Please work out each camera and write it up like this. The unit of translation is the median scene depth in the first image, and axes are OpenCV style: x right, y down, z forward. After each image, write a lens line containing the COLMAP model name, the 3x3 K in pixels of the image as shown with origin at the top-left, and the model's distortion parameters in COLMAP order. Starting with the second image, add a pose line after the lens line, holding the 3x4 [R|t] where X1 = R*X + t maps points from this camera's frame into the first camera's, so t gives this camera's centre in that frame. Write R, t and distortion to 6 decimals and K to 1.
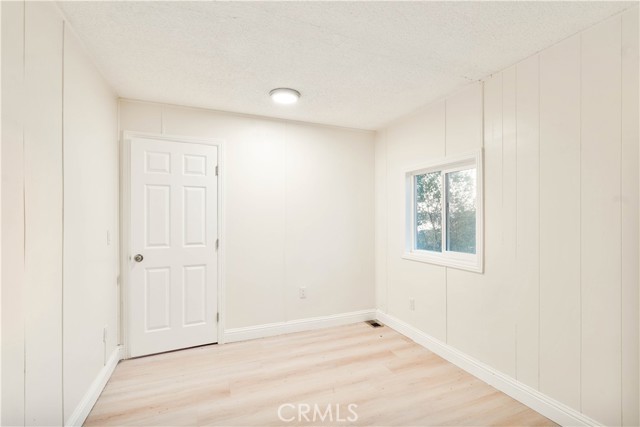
lens RADIAL K [[283.9, 0, 317.3], [0, 283.9, 213.6], [0, 0, 1]] dist [-0.004772, 0.000591]
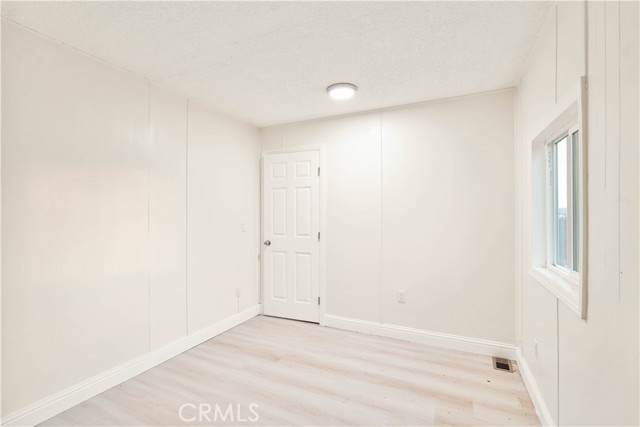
lens RADIAL K [[288.9, 0, 319.6], [0, 288.9, 209.5], [0, 0, 1]] dist [-0.000782, 0.001224]
pose [[0.670673, -0.013273, -0.741634, 0.517482], [0.014456, 0.999884, -0.004822, 0.005623], [0.741612, -0.007487, 0.670787, 0.230779]]
